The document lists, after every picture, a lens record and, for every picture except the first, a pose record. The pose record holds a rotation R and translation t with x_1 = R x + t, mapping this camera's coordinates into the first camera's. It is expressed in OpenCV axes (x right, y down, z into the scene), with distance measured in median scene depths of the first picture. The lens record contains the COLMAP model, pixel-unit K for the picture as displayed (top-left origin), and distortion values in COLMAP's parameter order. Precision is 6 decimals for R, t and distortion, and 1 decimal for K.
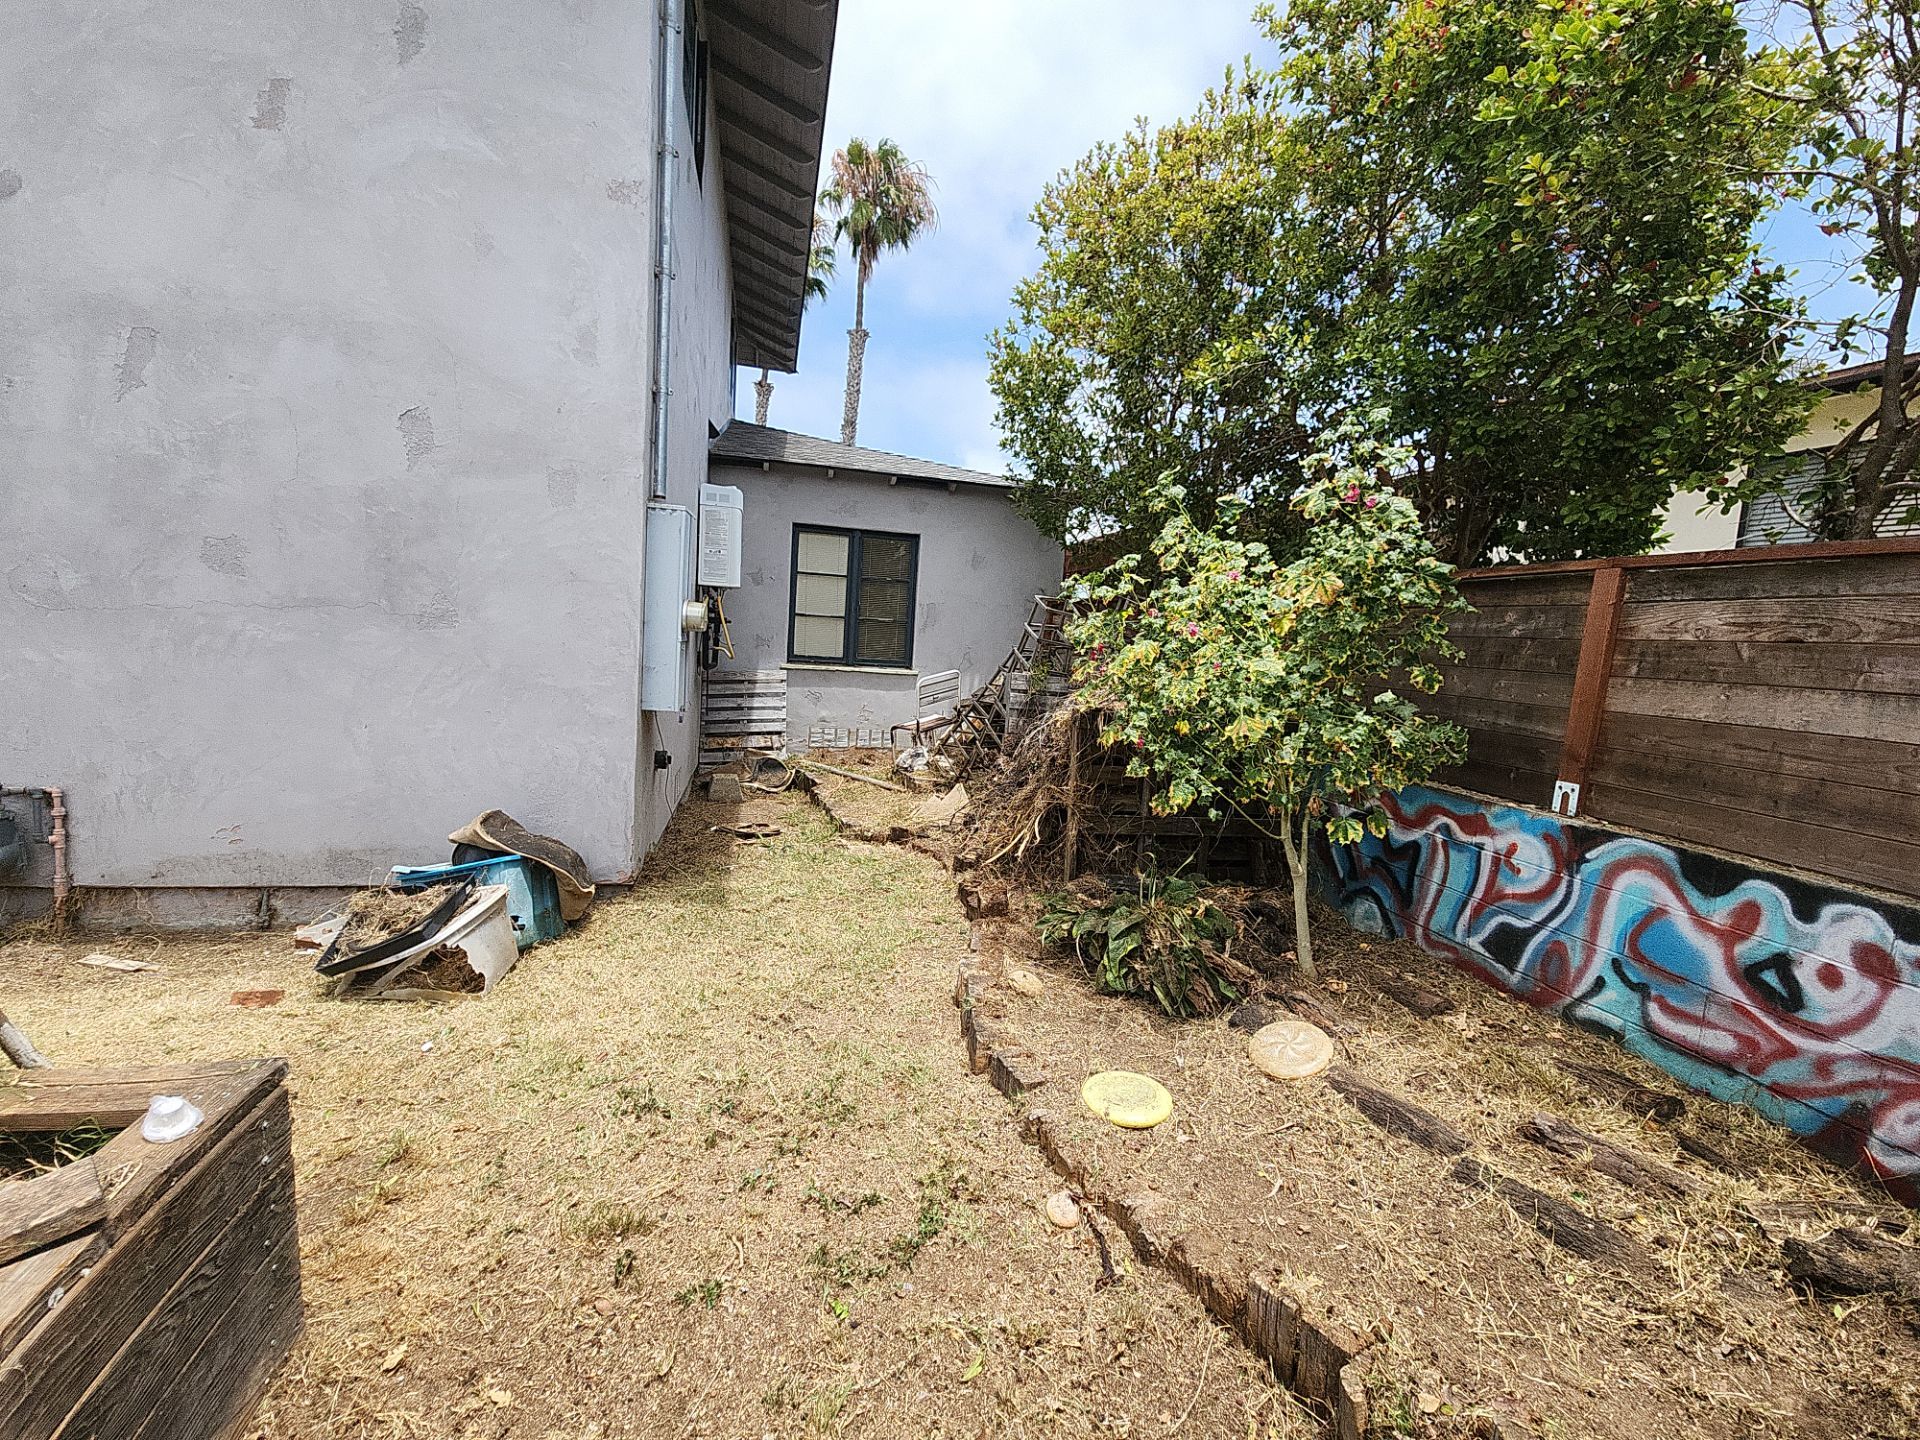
lens RADIAL K [[778.8, 0, 968.7], [0, 778.8, 717.5], [0, 0, 1]] dist [0.022066, -0.017258]
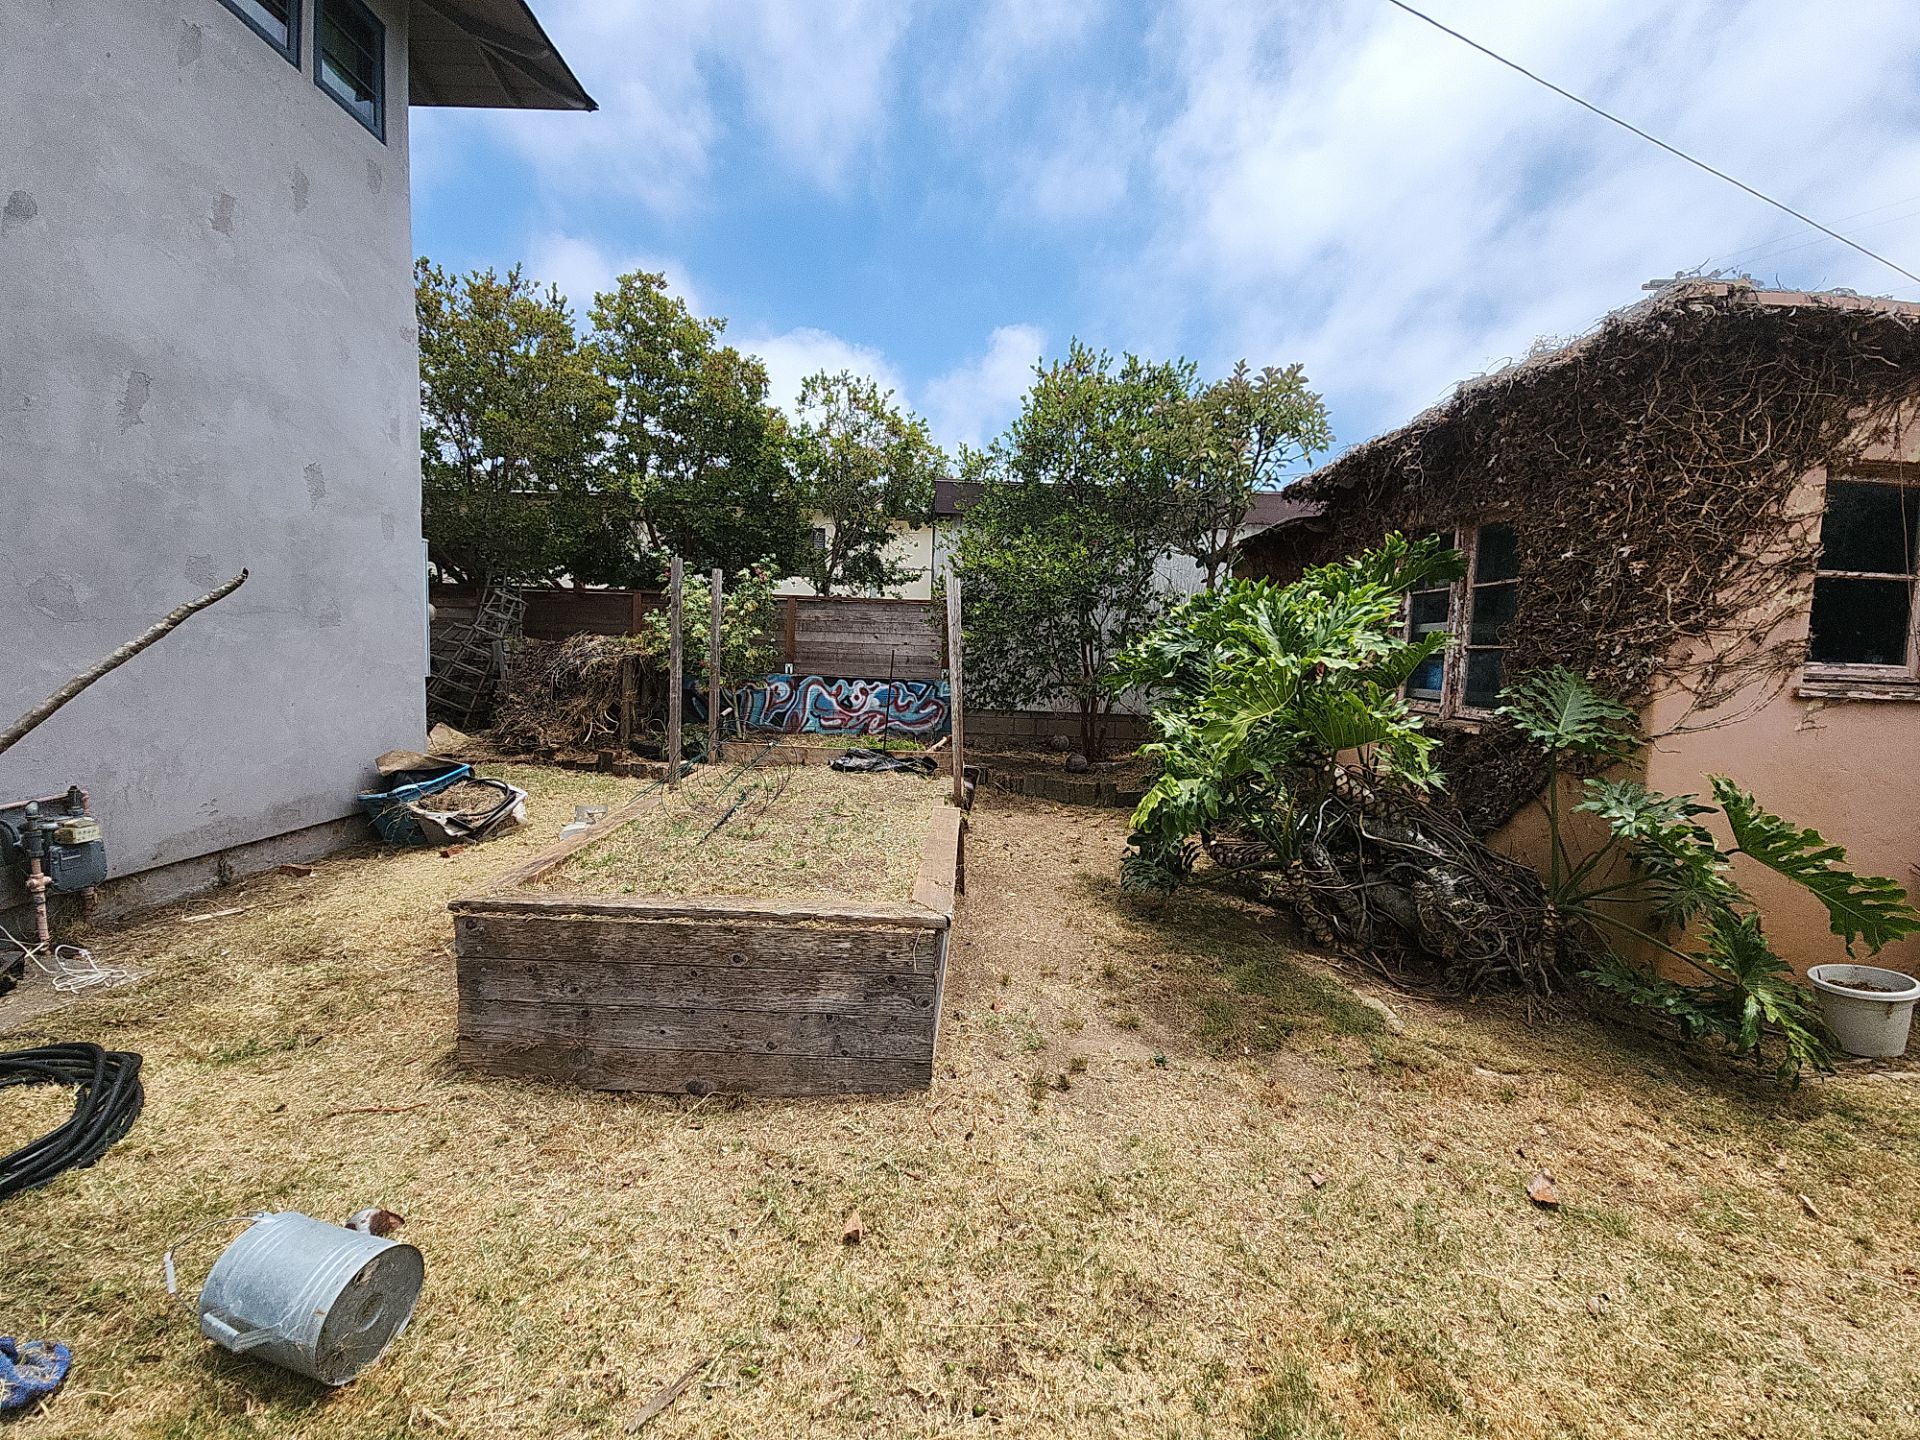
lens RADIAL K [[778.8, 0, 968.7], [0, 778.8, 717.5], [0, 0, 1]] dist [0.022066, -0.017258]
pose [[0.231307, -0.144810, 0.962043, -1.927640], [0.083799, 0.988151, 0.128592, -0.043629], [-0.969265, 0.050874, 0.240701, -0.428116]]
